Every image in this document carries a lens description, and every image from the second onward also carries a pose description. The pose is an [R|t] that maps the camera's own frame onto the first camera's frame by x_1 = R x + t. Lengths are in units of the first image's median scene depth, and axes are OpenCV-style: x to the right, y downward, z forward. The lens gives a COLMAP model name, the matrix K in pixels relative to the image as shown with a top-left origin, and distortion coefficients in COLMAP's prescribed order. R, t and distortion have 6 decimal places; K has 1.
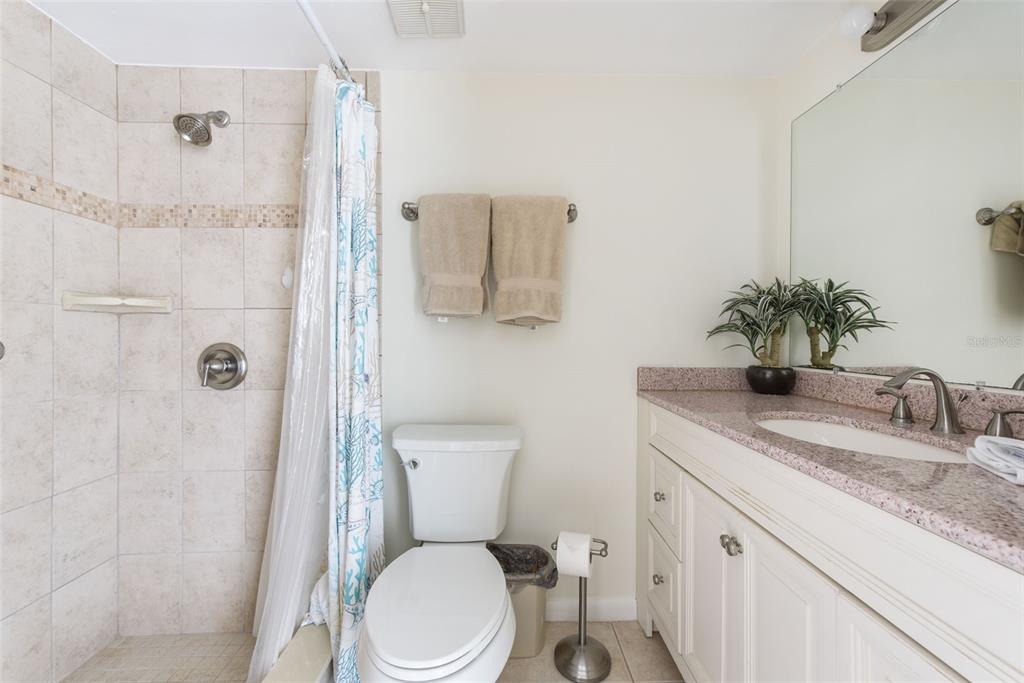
lens RADIAL K [[407.0, 0, 509.3], [0, 407.0, 345.1], [0, 0, 1]] dist [0.011178, -0.003905]
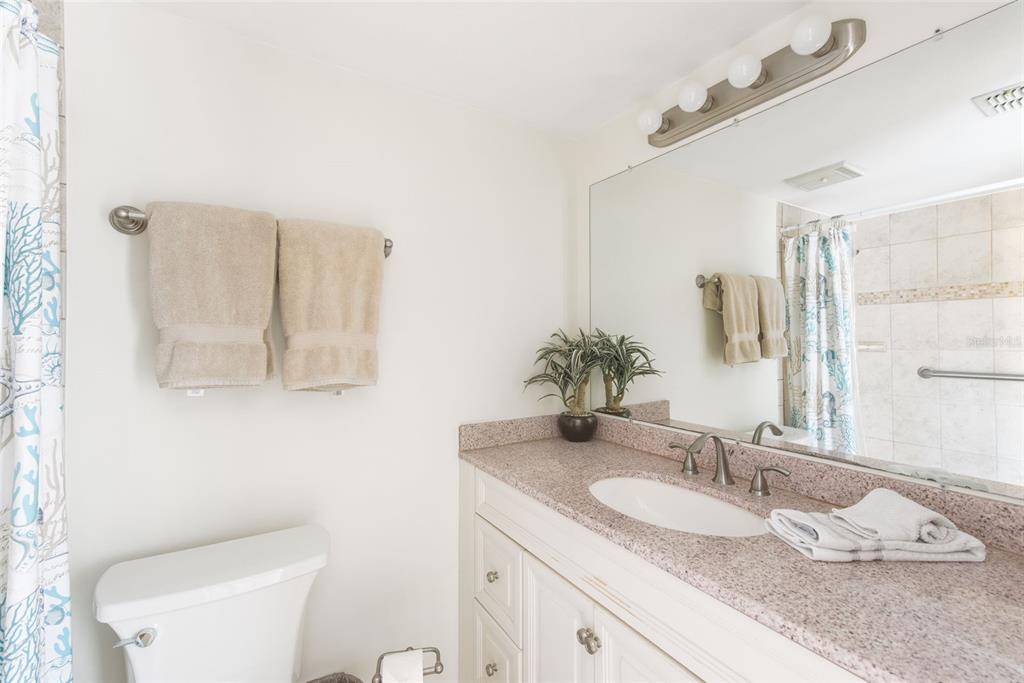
lens RADIAL K [[440.8, 0, 512.0], [0, 440.8, 341.5], [0, 0, 1]] dist [0.012648, -0.005061]
pose [[0.860140, -0.004778, 0.510035, -0.089417], [0.017139, 0.999662, -0.019541, -0.124395], [-0.509770, 0.025549, 0.859932, 0.118966]]
